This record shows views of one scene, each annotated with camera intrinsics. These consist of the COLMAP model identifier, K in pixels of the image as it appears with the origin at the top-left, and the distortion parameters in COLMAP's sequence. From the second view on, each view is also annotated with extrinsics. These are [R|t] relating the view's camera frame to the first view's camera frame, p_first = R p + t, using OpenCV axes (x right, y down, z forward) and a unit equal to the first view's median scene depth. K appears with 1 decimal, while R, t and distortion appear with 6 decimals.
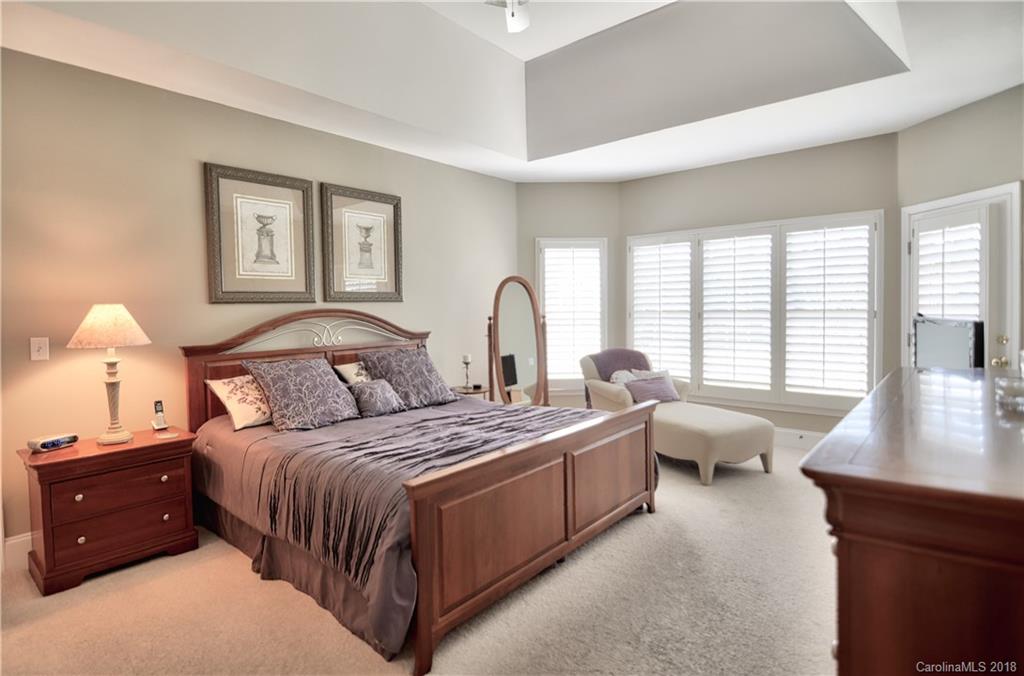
lens RADIAL K [[497.7, 0, 512.0], [0, 497.7, 338.0], [0, 0, 1]] dist [-0.017004, -0.000043]
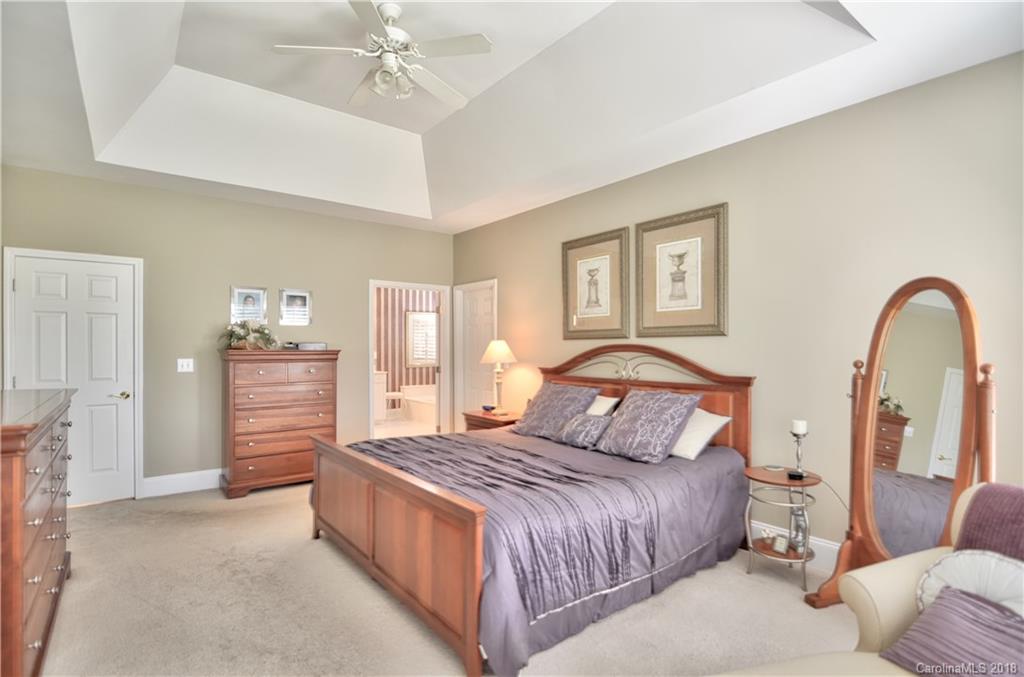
lens RADIAL K [[499.5, 0, 512.6], [0, 499.5, 349.0], [0, 0, 1]] dist [-0.000382, -0.013708]
pose [[-0.186479, 0.020675, -0.982241, 0.708008], [-0.055676, 0.997949, 0.031576, -0.067347], [0.980880, 0.060575, -0.184946, 0.946510]]
